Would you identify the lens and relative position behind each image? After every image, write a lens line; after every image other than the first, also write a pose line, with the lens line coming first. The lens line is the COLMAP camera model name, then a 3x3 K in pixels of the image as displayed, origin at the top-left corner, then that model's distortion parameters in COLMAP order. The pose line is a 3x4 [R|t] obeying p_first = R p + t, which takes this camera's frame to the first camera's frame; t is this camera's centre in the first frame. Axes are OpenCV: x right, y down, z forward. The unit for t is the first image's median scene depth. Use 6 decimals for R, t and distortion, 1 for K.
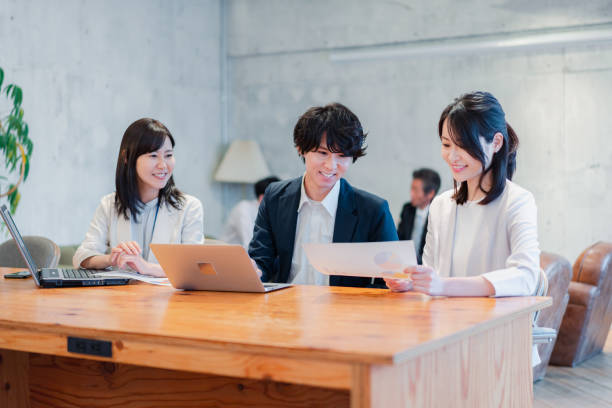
lens RADIAL K [[958.6, 0, 306.0], [0, 958.6, 204.0], [0, 0, 1]] dist [-0.013341, -0.039583]
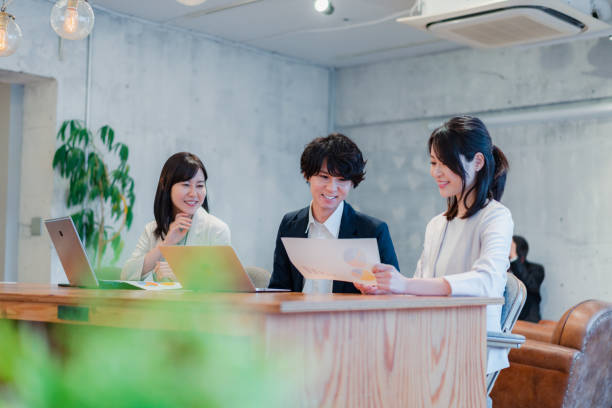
lens RADIAL K [[958.6, 0, 306.0], [0, 958.6, 204.0], [0, 0, 1]] dist [-0.013341, -0.039583]
pose [[0.984682, 0.011326, -0.173994, 0.102387], [-0.028329, 0.995021, -0.095551, 0.047051], [0.172045, 0.099016, 0.980100, -0.047727]]
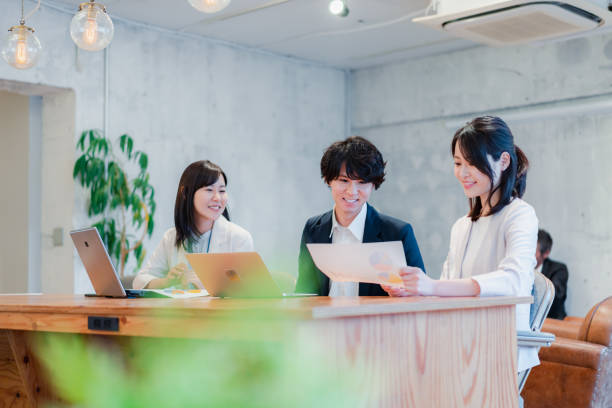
lens RADIAL K [[958.6, 0, 306.0], [0, 958.6, 204.0], [0, 0, 1]] dist [-0.013341, -0.039583]
pose [[0.981505, -0.017263, -0.190655, 0.097660], [-0.001409, 0.995248, -0.097367, 0.045816], [0.191430, 0.095834, 0.976816, -0.048861]]
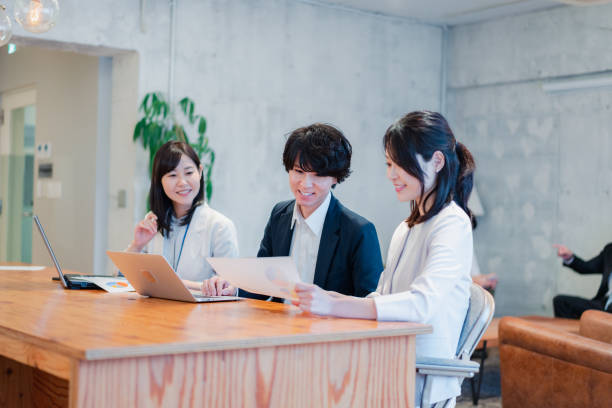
lens RADIAL K [[956.2, 0, 306.0], [0, 956.2, 204.0], [0, 0, 1]] dist [-0.028663, -0.117142]
pose [[0.927737, 0.027162, -0.372245, 0.222215], [-0.042121, 0.998596, -0.032114, 0.006856], [0.370850, 0.045472, 0.927579, 0.036341]]
